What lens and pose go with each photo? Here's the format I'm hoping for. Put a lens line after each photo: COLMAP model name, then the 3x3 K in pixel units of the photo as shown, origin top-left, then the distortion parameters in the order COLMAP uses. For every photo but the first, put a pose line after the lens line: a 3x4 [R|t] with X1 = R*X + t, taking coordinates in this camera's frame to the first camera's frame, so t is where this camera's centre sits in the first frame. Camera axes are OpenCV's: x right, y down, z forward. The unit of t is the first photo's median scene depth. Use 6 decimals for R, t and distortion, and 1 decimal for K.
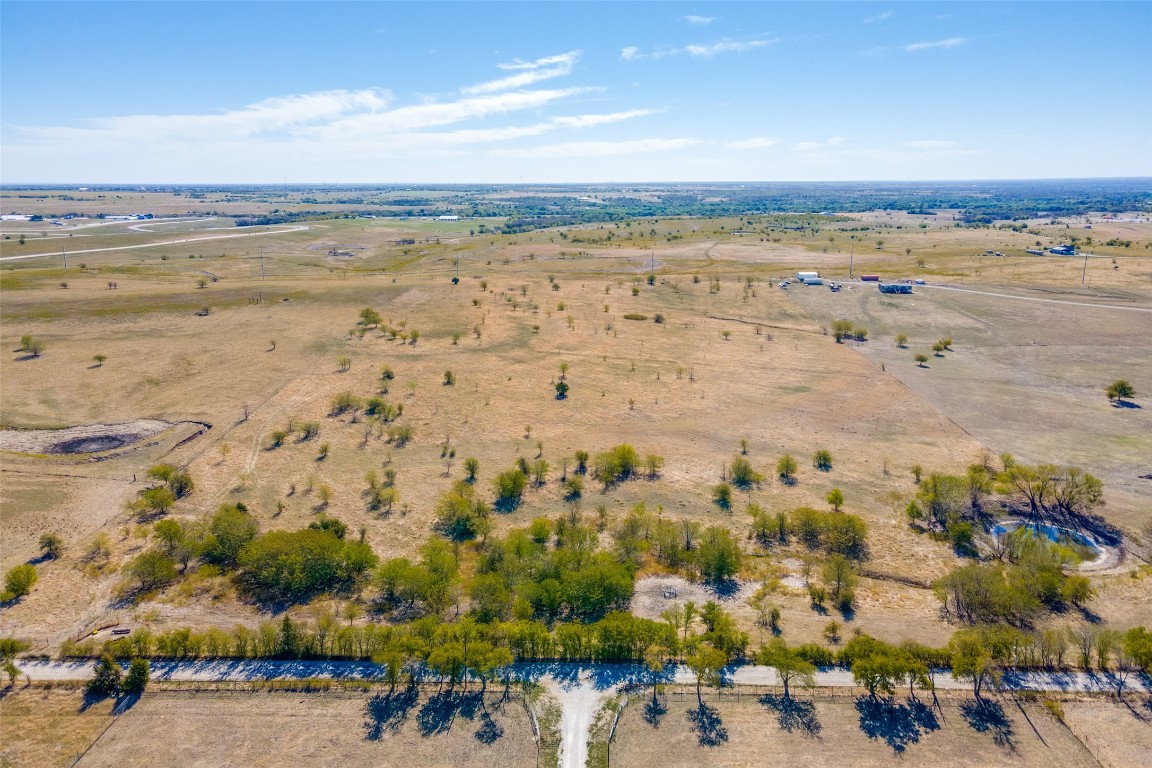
lens RADIAL K [[862.0, 0, 576.0], [0, 862.0, 384.0], [0, 0, 1]] dist [0.030285, 0.032168]
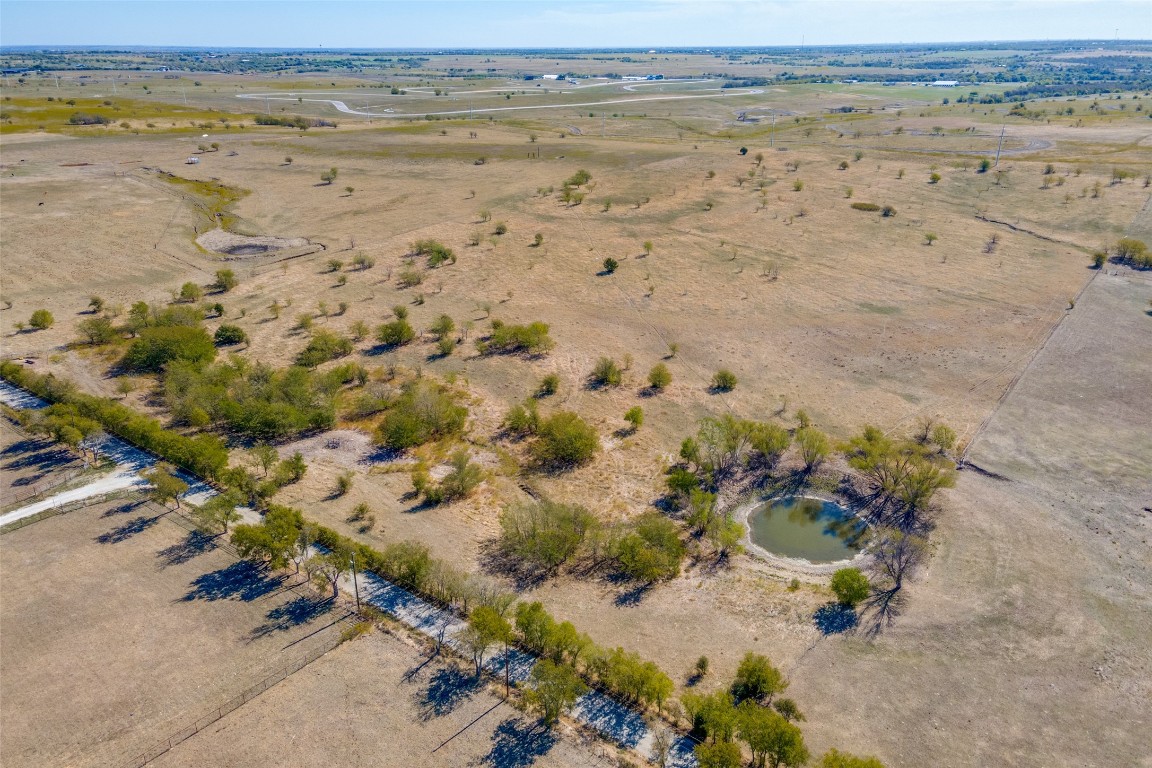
lens RADIAL K [[862.0, 0, 576.0], [0, 862.0, 384.0], [0, 0, 1]] dist [0.030285, 0.032168]
pose [[0.802169, 0.221694, -0.554415, 0.223139], [-0.139562, 0.972413, 0.186909, -0.016897], [0.580557, -0.072558, 0.810980, 0.077127]]
